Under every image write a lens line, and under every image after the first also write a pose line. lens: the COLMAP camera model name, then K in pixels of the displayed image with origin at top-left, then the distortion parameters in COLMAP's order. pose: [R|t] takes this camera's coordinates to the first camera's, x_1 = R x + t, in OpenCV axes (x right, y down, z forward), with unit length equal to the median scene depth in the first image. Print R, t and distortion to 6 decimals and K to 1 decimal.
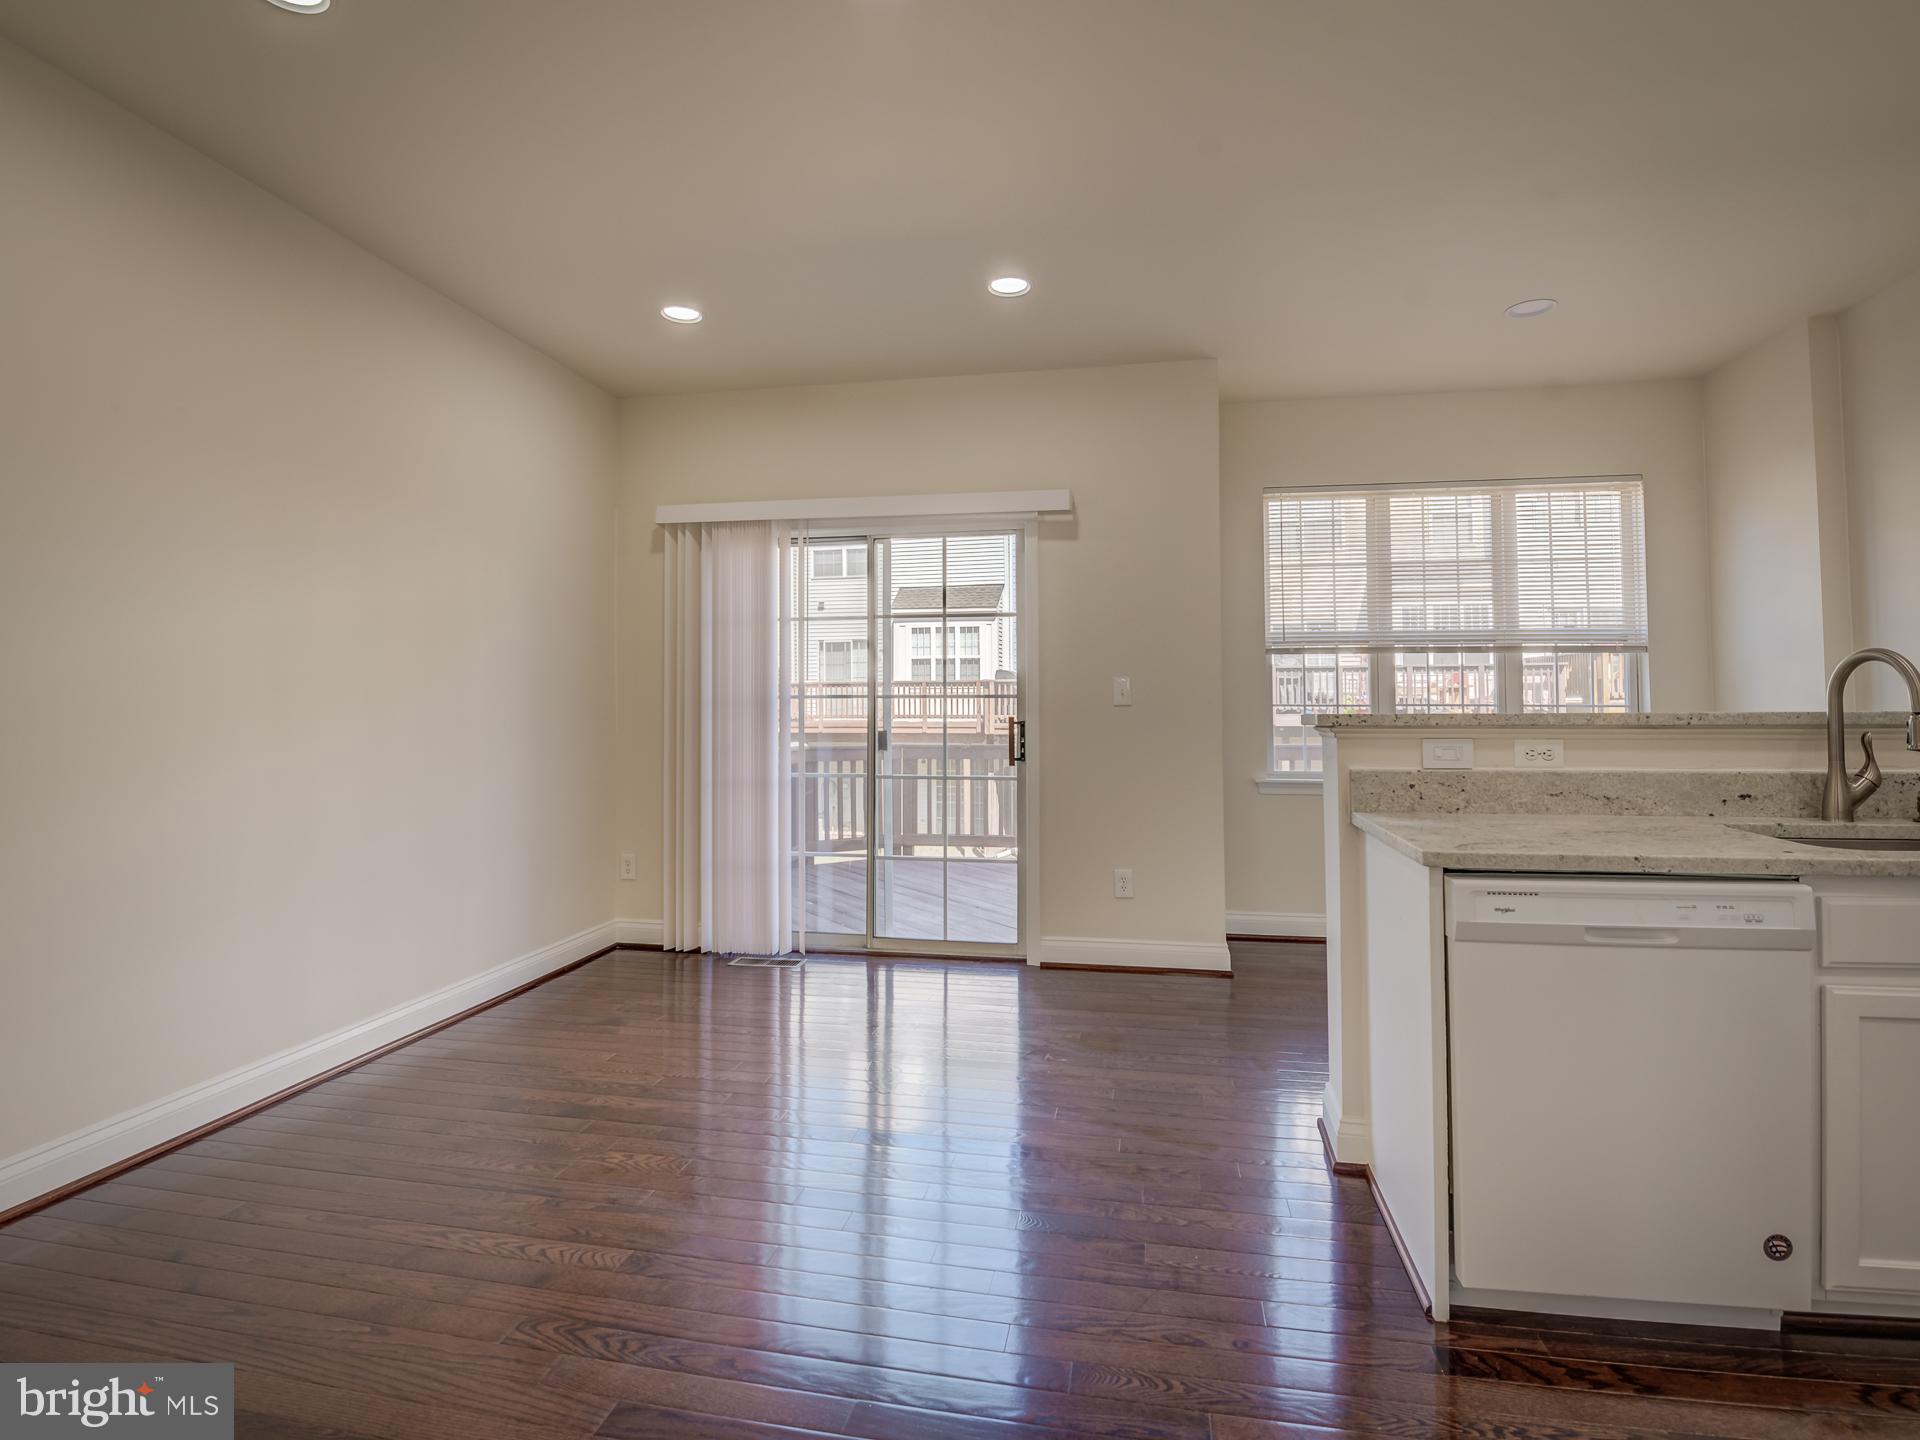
lens RADIAL K [[956.4, 0, 926.3], [0, 956.4, 749.9], [0, 0, 1]] dist [-0.012183, -0.002021]
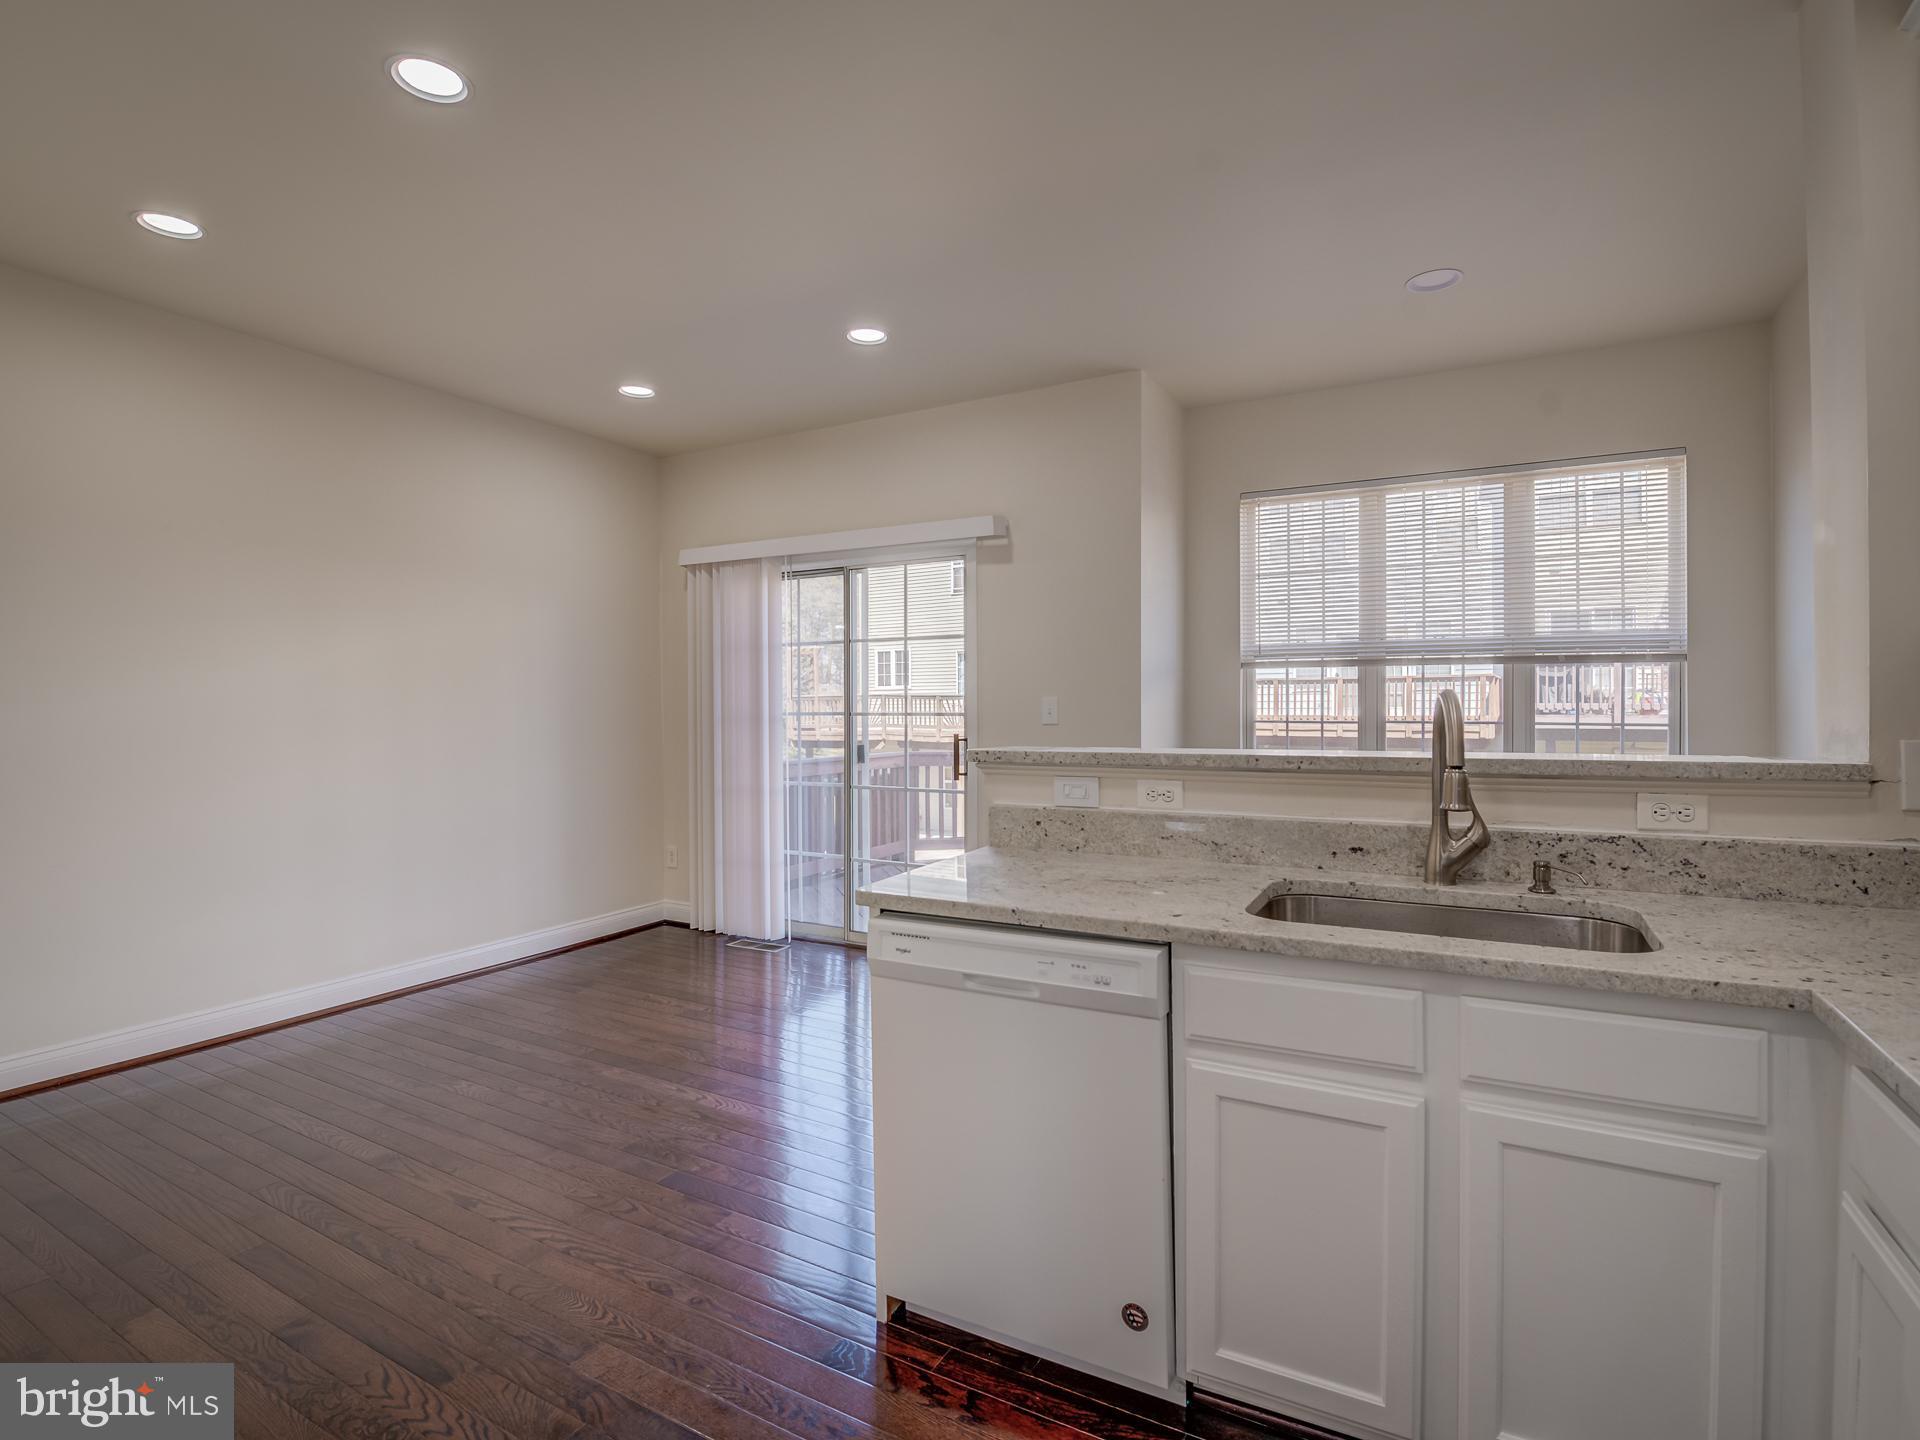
lens RADIAL K [[931.7, 0, 959.9], [0, 931.7, 785.8], [0, 0, 1]] dist [-0.009951, -0.000400]
pose [[0.948109, 0.024531, -0.316996, 0.418972], [-0.009717, 0.998789, 0.048228, -0.027040], [0.317796, -0.042645, 0.947200, 0.022102]]
